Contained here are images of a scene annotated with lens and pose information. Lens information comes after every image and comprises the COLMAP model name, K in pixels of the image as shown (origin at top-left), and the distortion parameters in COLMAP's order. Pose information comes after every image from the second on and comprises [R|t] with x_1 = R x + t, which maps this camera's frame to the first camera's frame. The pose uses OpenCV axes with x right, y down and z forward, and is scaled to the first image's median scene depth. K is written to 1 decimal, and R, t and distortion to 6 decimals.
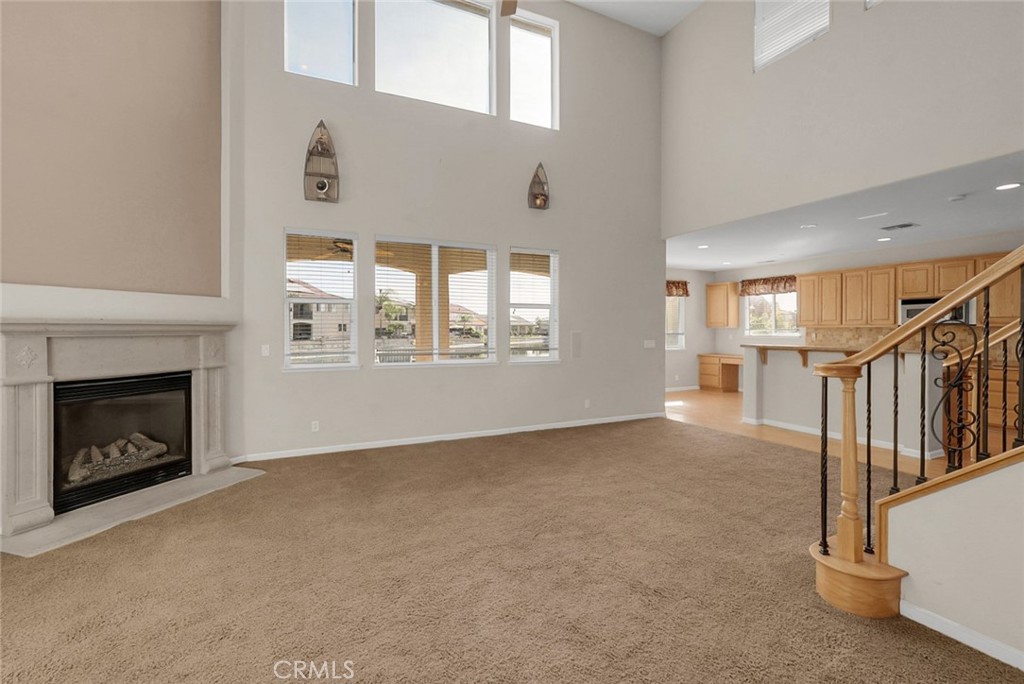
lens RADIAL K [[457.0, 0, 514.0], [0, 457.0, 332.6], [0, 0, 1]] dist [-0.004943, 0.001163]
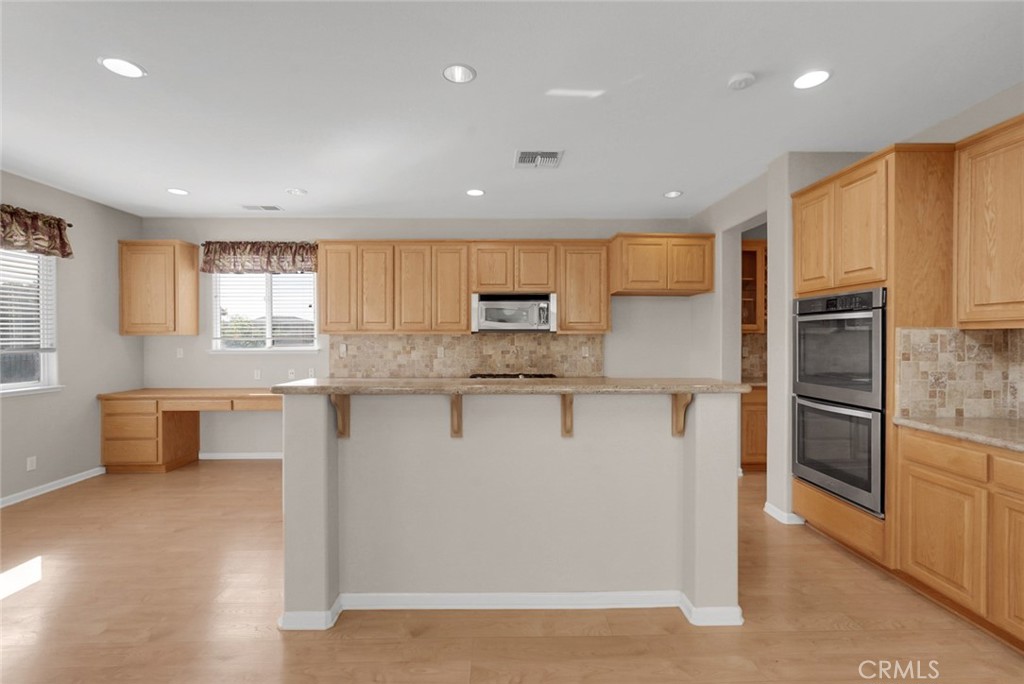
lens RADIAL K [[457.0, 0, 510.7], [0, 457.0, 336.4], [0, 0, 1]] dist [-0.004943, 0.001163]
pose [[0.428499, -0.001997, 0.903540, 0.198416], [0.009651, 0.999951, -0.002367, -0.005173], [-0.903491, 0.009734, 0.428497, 0.507828]]
